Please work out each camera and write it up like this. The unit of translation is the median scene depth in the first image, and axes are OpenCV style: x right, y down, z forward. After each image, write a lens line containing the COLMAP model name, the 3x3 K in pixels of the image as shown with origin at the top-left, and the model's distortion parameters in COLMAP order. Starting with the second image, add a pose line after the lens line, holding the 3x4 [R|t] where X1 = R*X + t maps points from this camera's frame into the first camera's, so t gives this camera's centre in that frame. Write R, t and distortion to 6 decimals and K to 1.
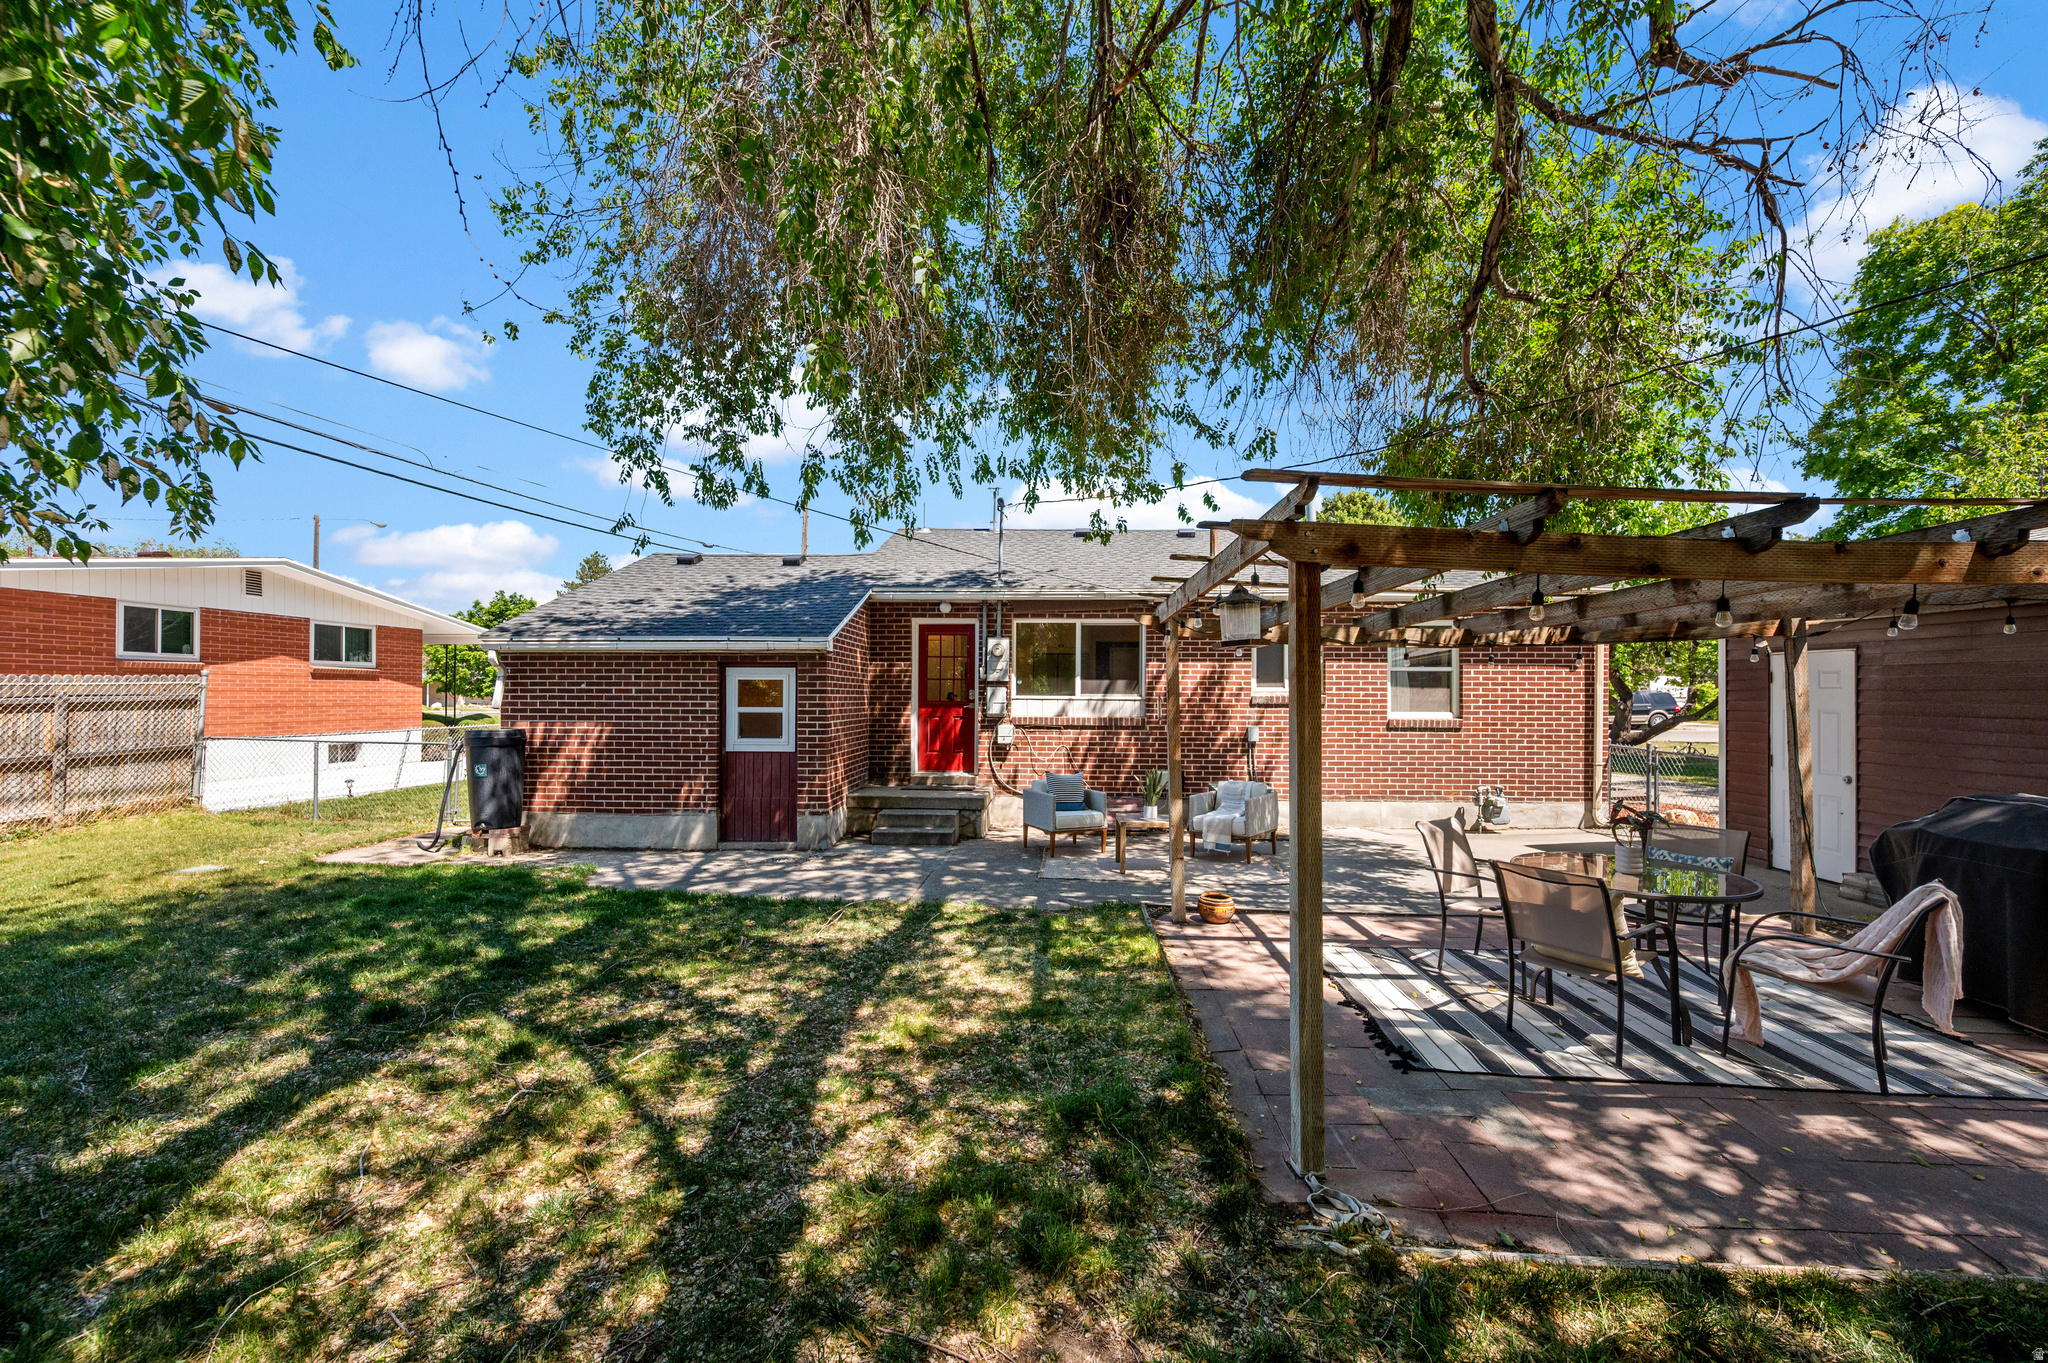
lens RADIAL K [[811.2, 0, 1032.0], [0, 811.2, 686.9], [0, 0, 1]] dist [-0.000520, -0.000052]
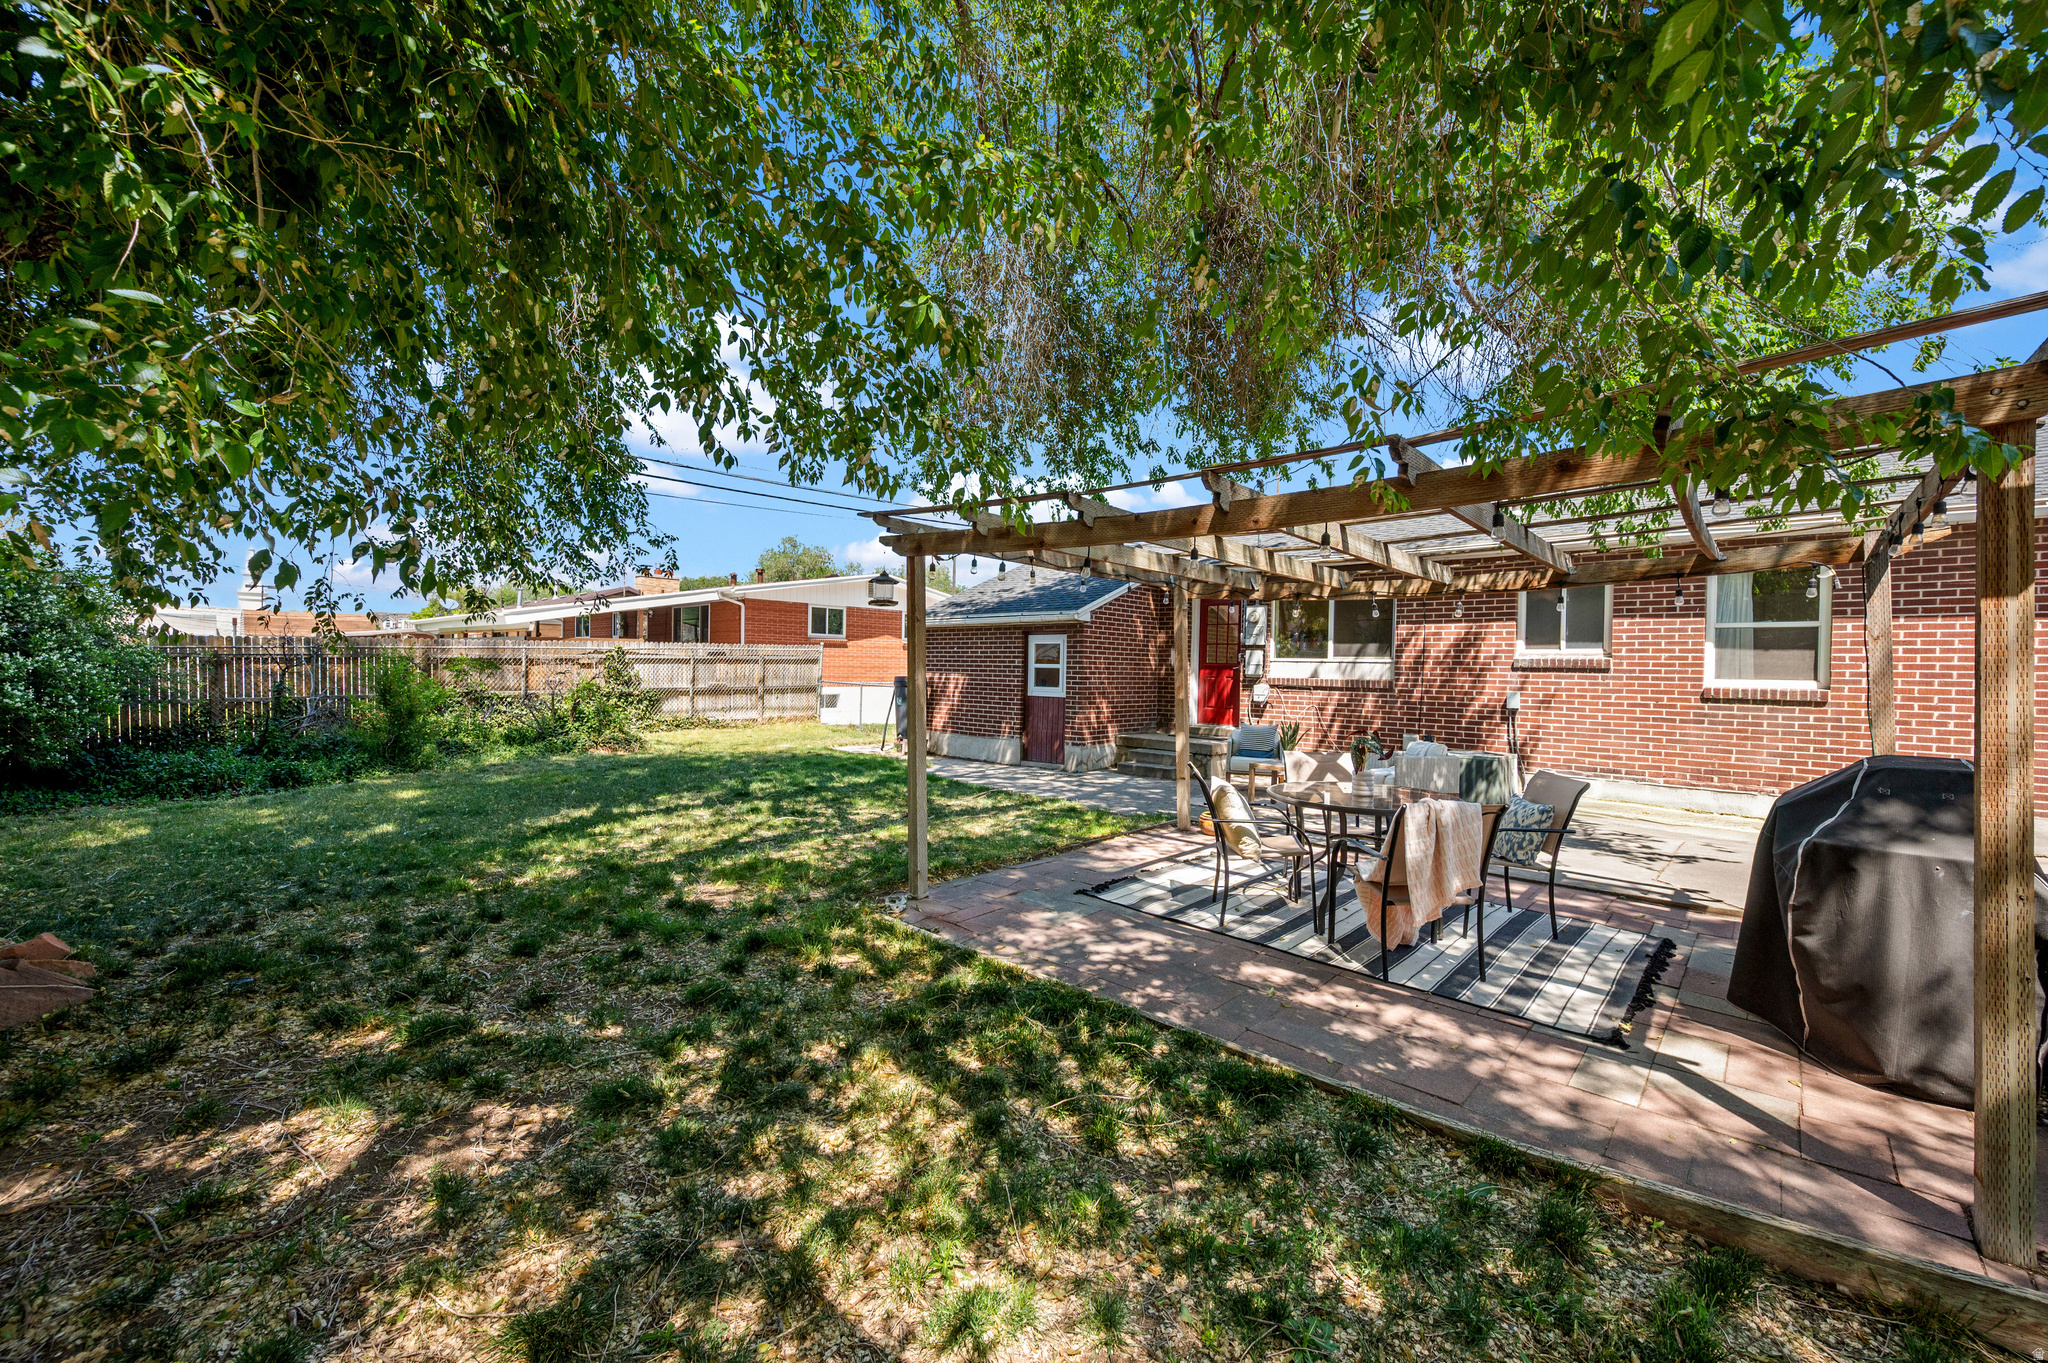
lens RADIAL K [[811.2, 0, 1032.6], [0, 811.2, 668.8], [0, 0, 1]] dist [-0.000520, -0.000052]
pose [[0.769227, 0.010333, -0.638892, 0.513367], [-0.008936, 0.999945, 0.005413, 0.026159], [0.638913, 0.001546, 0.769277, -0.061683]]
